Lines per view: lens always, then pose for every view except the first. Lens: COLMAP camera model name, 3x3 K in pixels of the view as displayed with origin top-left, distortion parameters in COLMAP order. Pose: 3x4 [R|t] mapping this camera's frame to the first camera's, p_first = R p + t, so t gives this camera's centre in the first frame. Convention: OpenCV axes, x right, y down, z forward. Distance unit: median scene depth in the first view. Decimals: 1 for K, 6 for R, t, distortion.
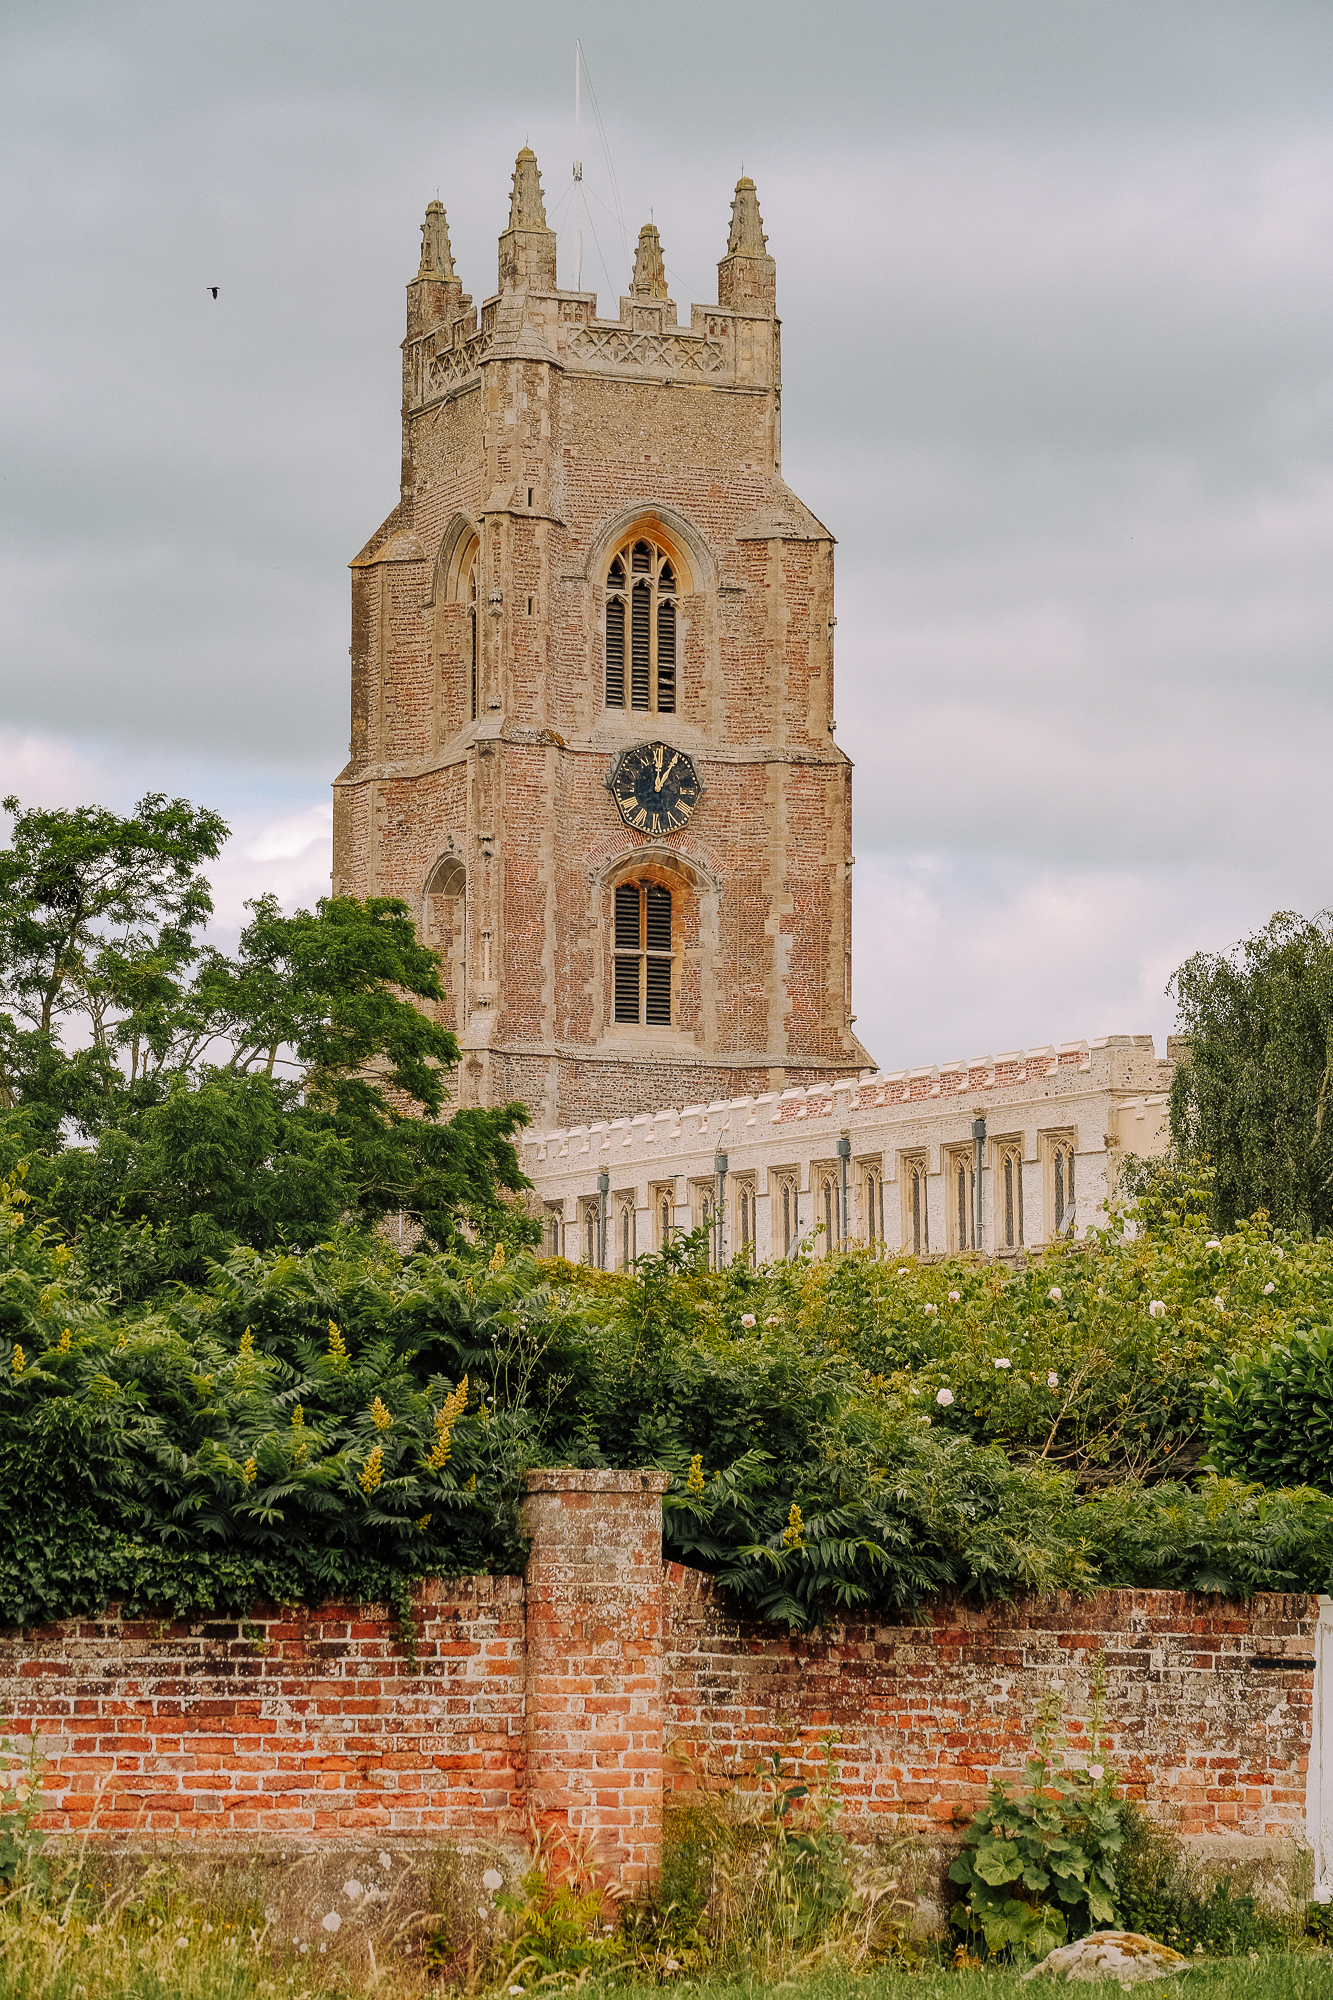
lens RADIAL K [[6016.8, 0, 664.1], [0, 6016.8, 998.8], [0, 0, 1]] dist [-0.453200, 0.000000]
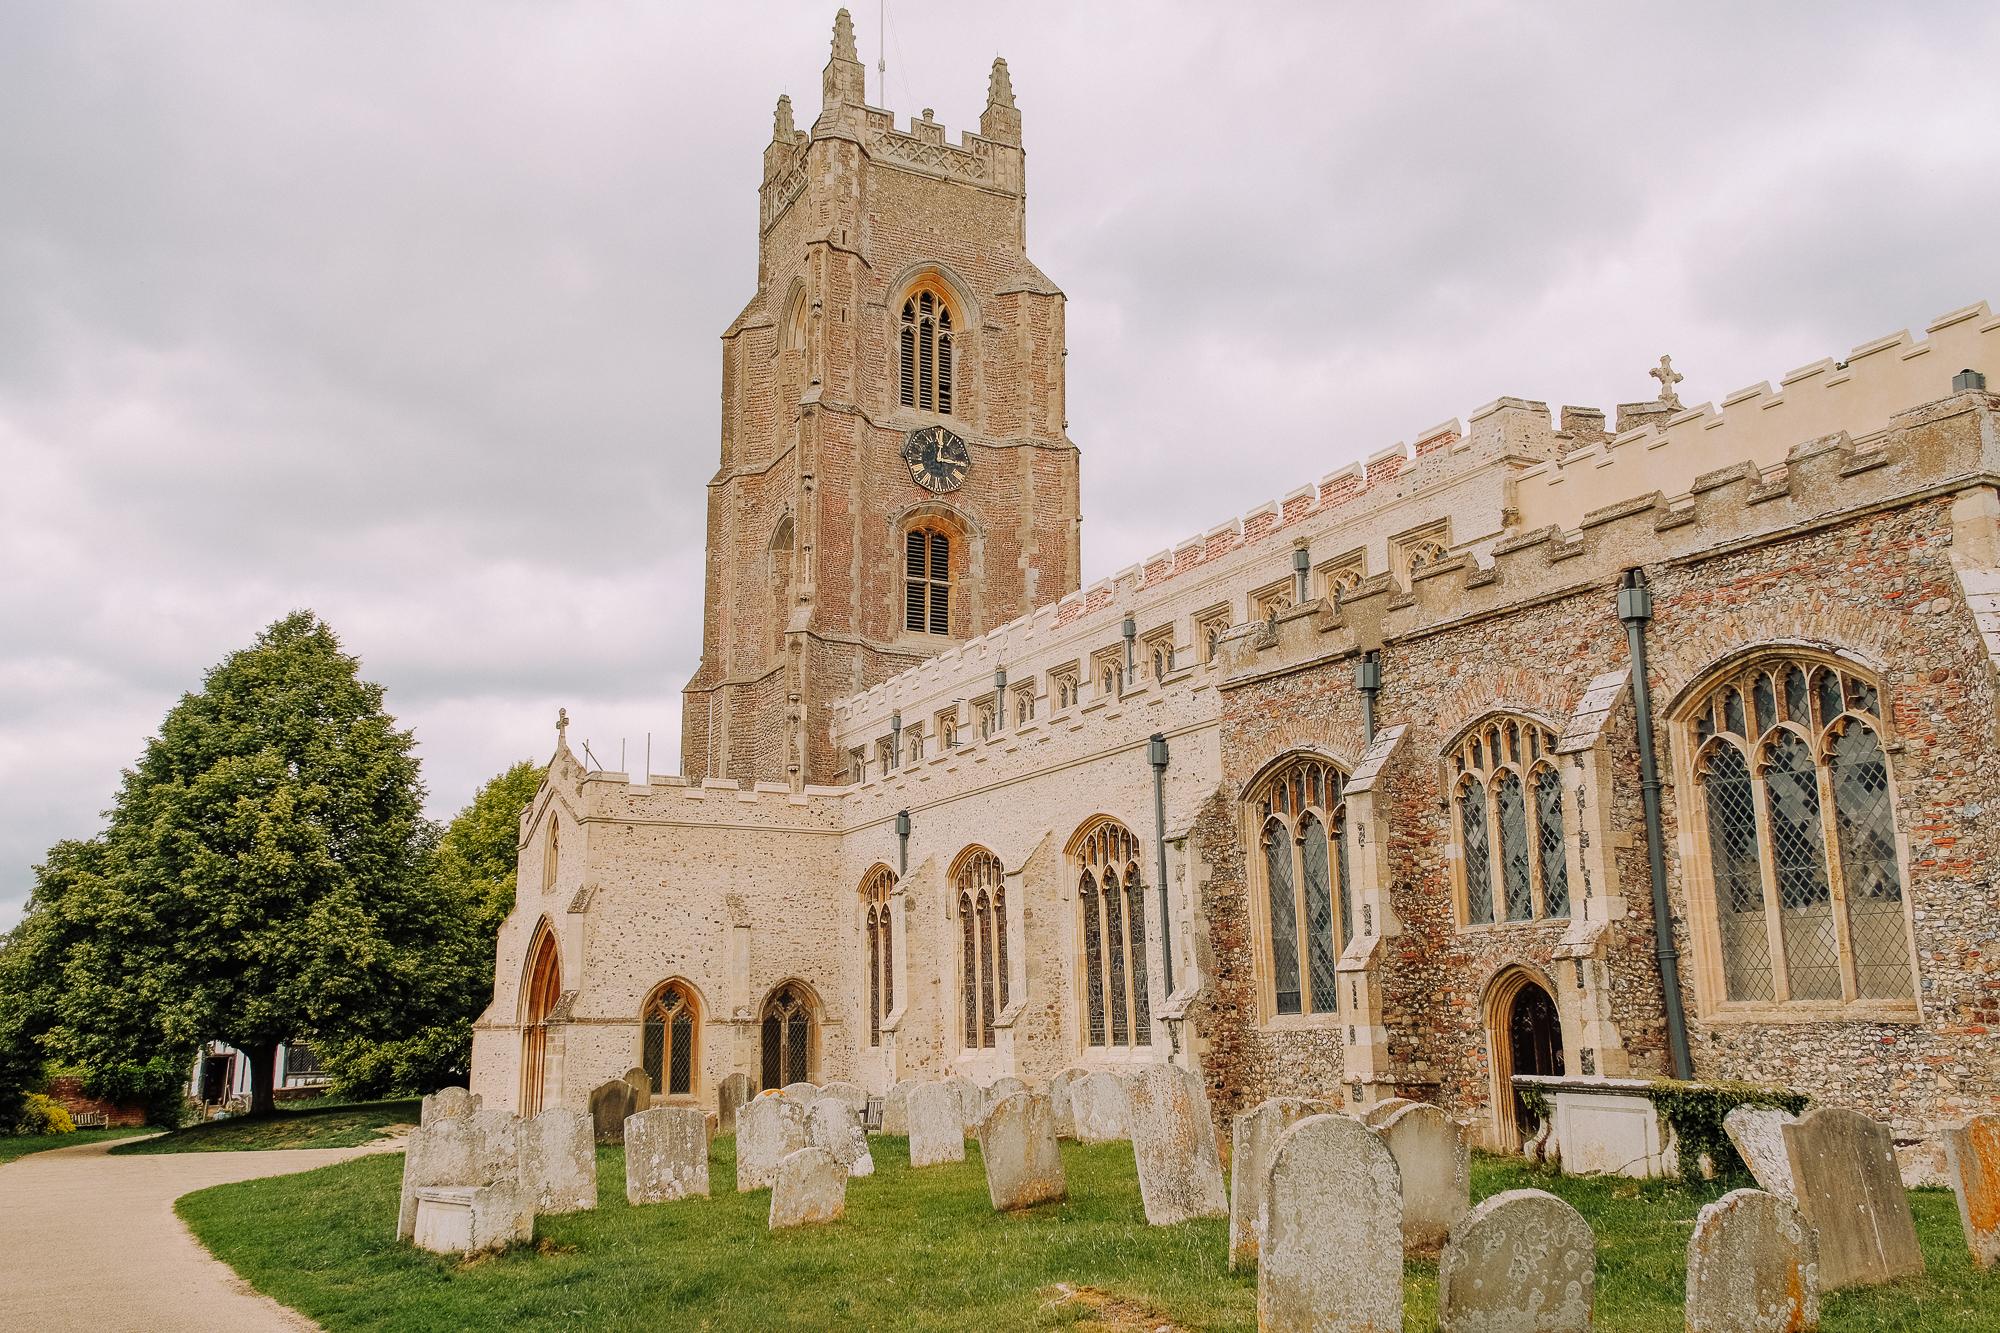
lens RADIAL K [[1705.5, 0, 997.2], [0, 1705.5, 675.0], [0, 0, 1]] dist [0.092161, 0.002132]
pose [[0.999100, 0.001939, 0.042379, -0.004116], [0.003036, 0.993125, -0.117018, 0.057948], [-0.042314, 0.117042, 0.992225, 0.621731]]
